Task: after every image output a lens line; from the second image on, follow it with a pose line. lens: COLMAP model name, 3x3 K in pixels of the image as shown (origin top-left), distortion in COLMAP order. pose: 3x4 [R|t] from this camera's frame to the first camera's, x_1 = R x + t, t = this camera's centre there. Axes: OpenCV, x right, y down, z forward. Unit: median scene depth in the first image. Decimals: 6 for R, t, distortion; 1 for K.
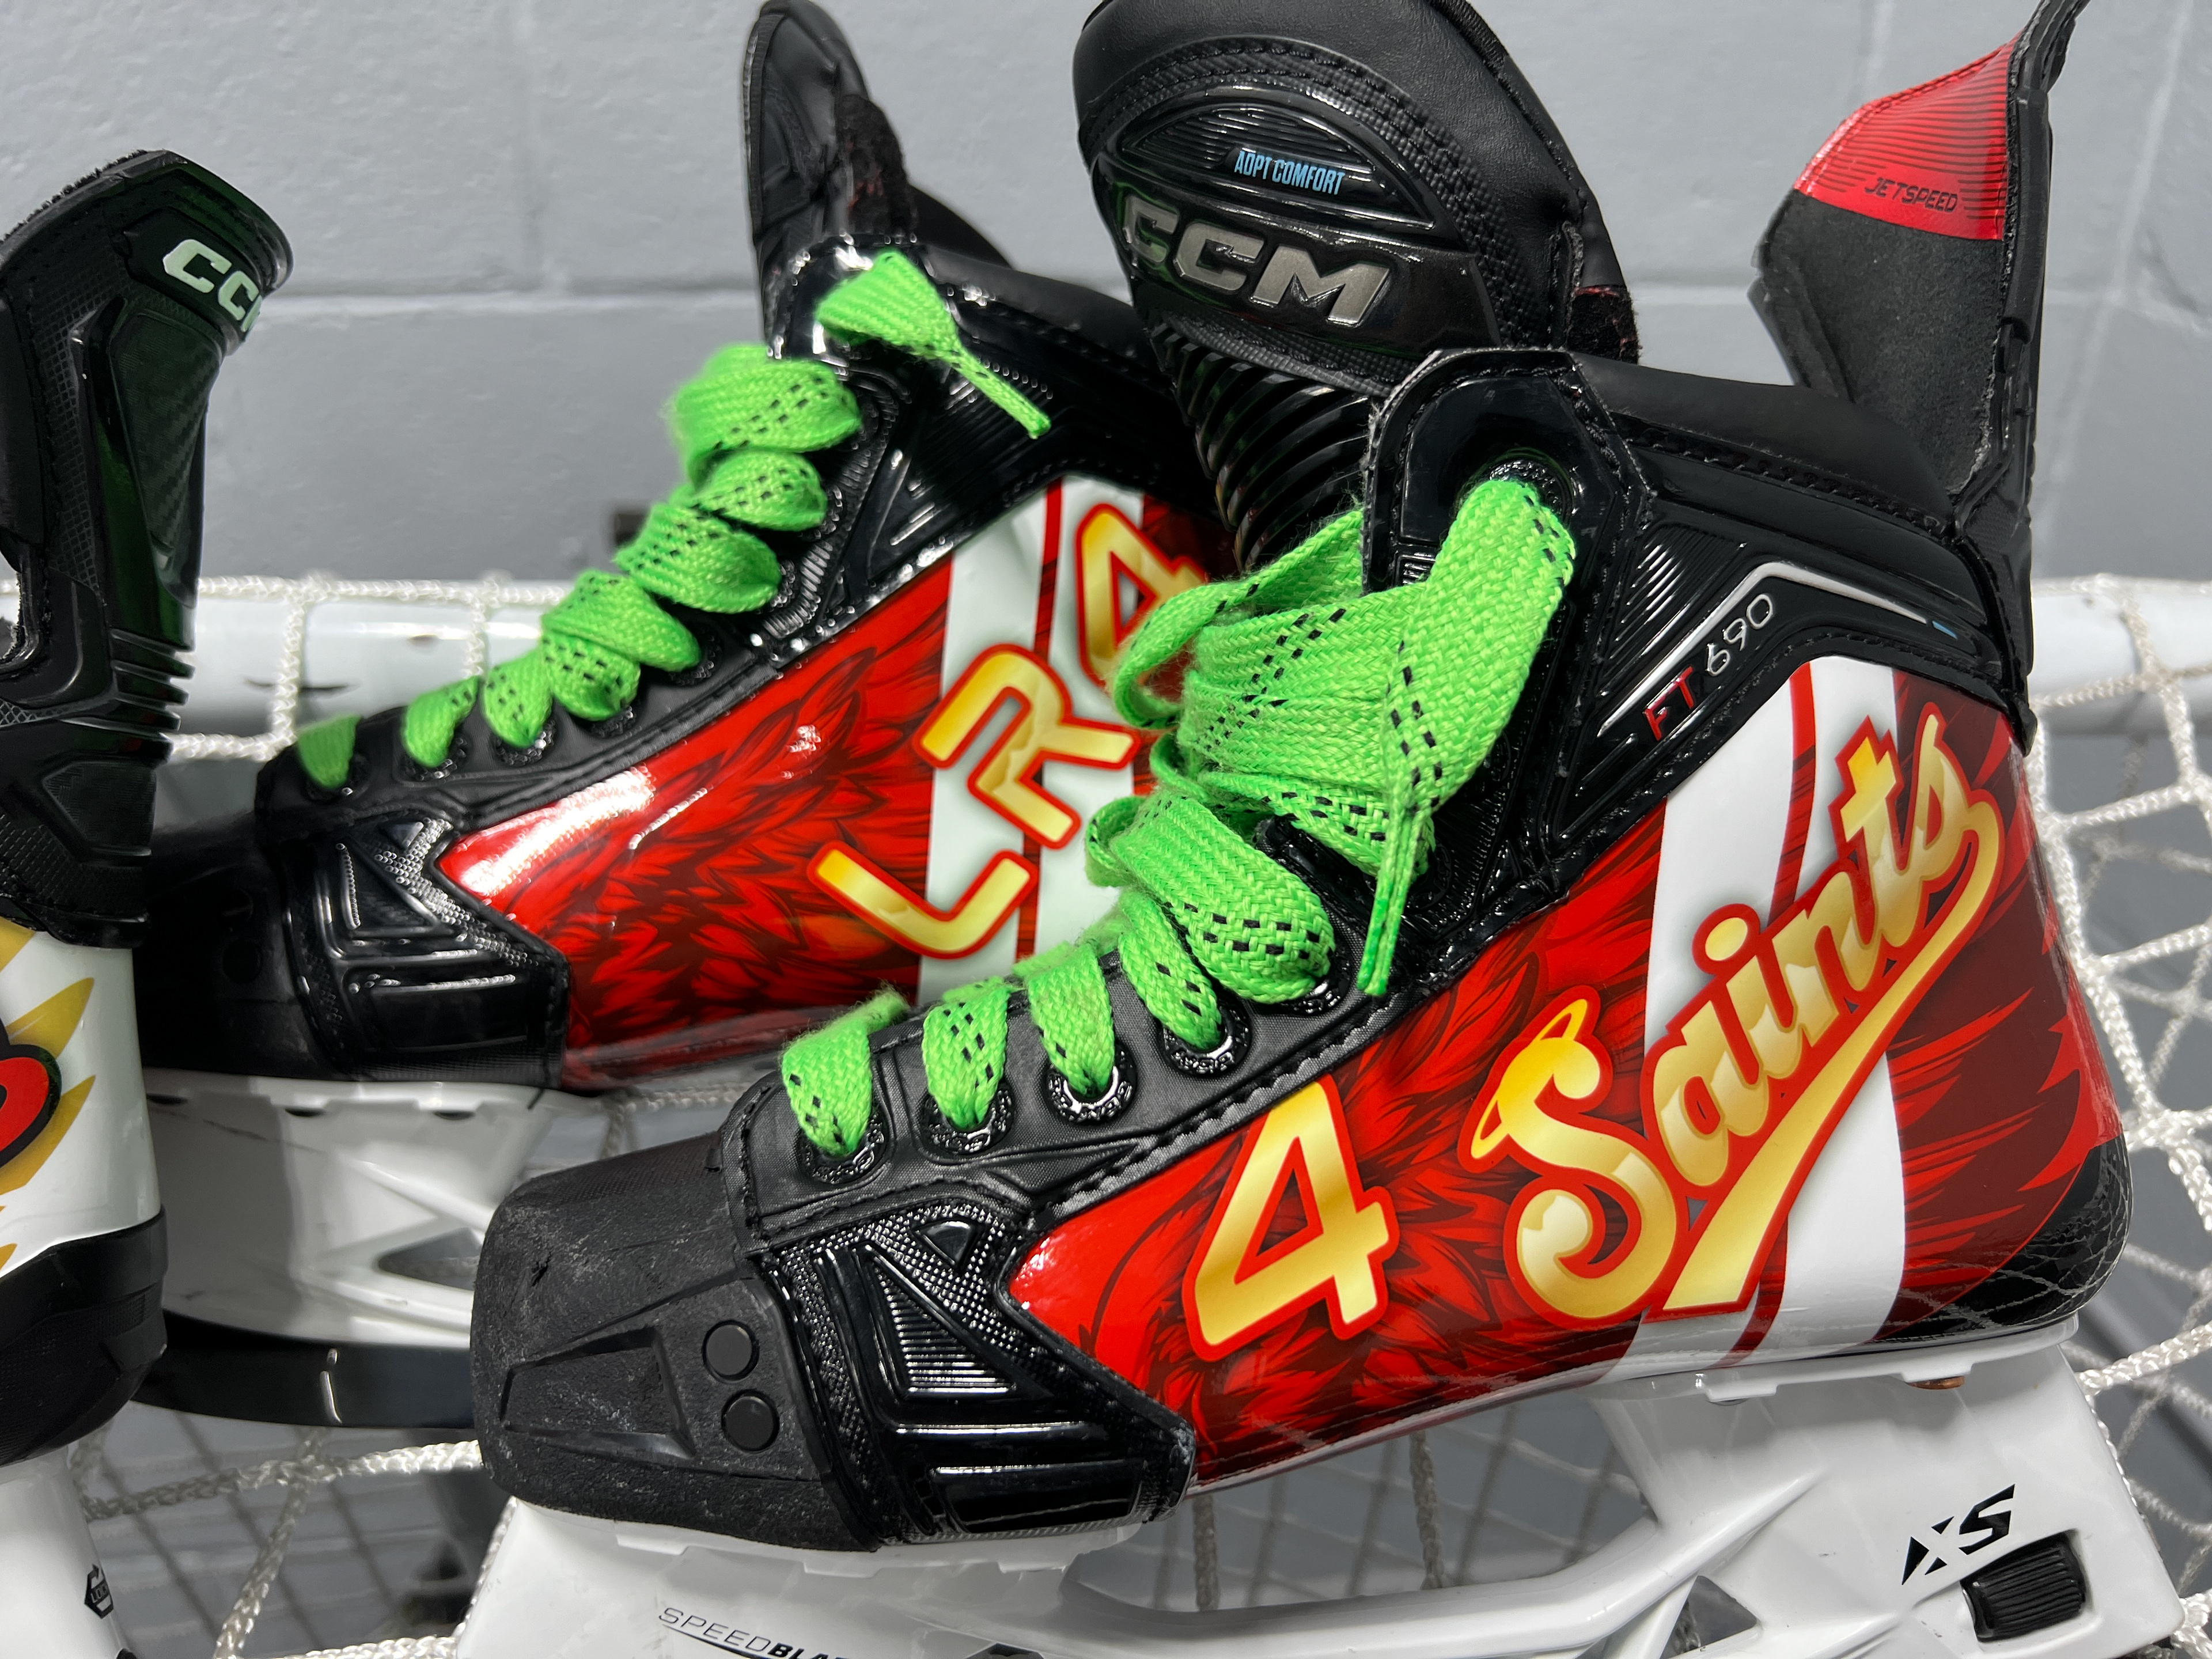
lens RADIAL K [[1697.7, 0, 1094.6], [0, 1697.7, 834.7], [0, 0, 1]] dist [0.010447, 0.001885]
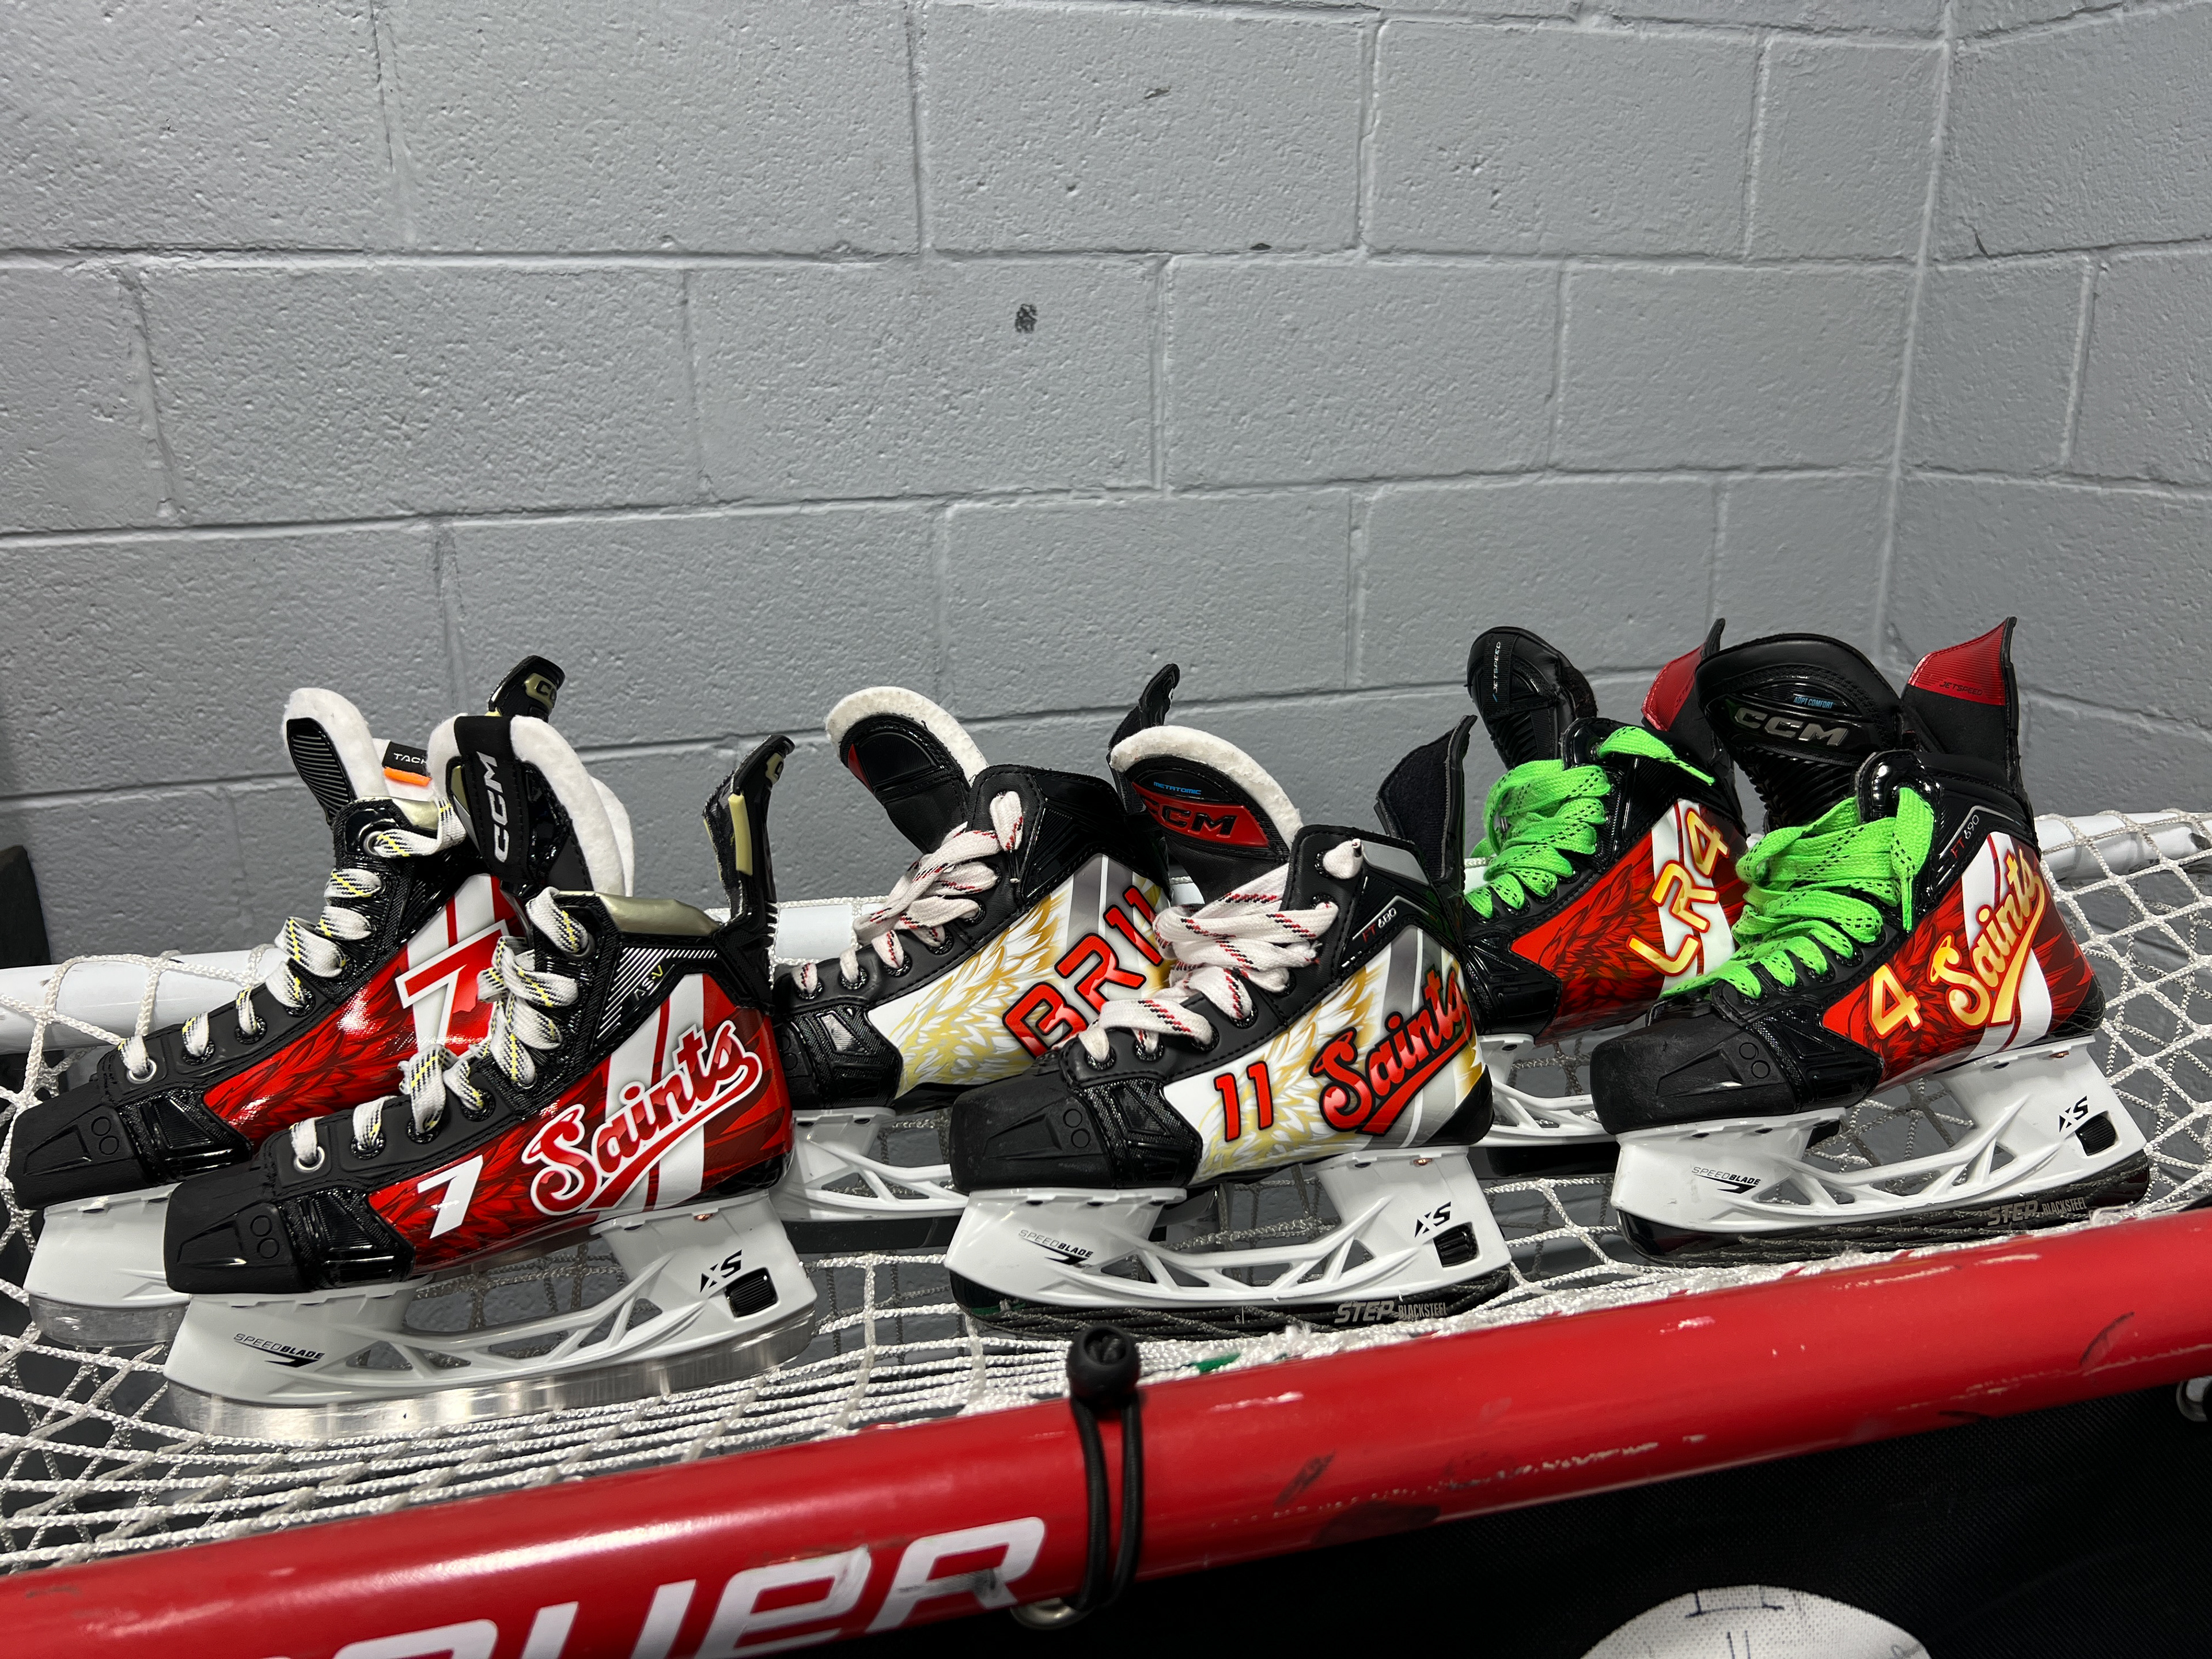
lens RADIAL K [[1697.7, 0, 1094.6], [0, 1697.7, 834.7], [0, 0, 1]] dist [0.010447, 0.001885]
pose [[0.987268, -0.068971, 0.143337, -1.825224], [0.096267, 0.976420, -0.193228, 0.383920], [-0.126630, 0.204566, 0.970627, -2.068978]]
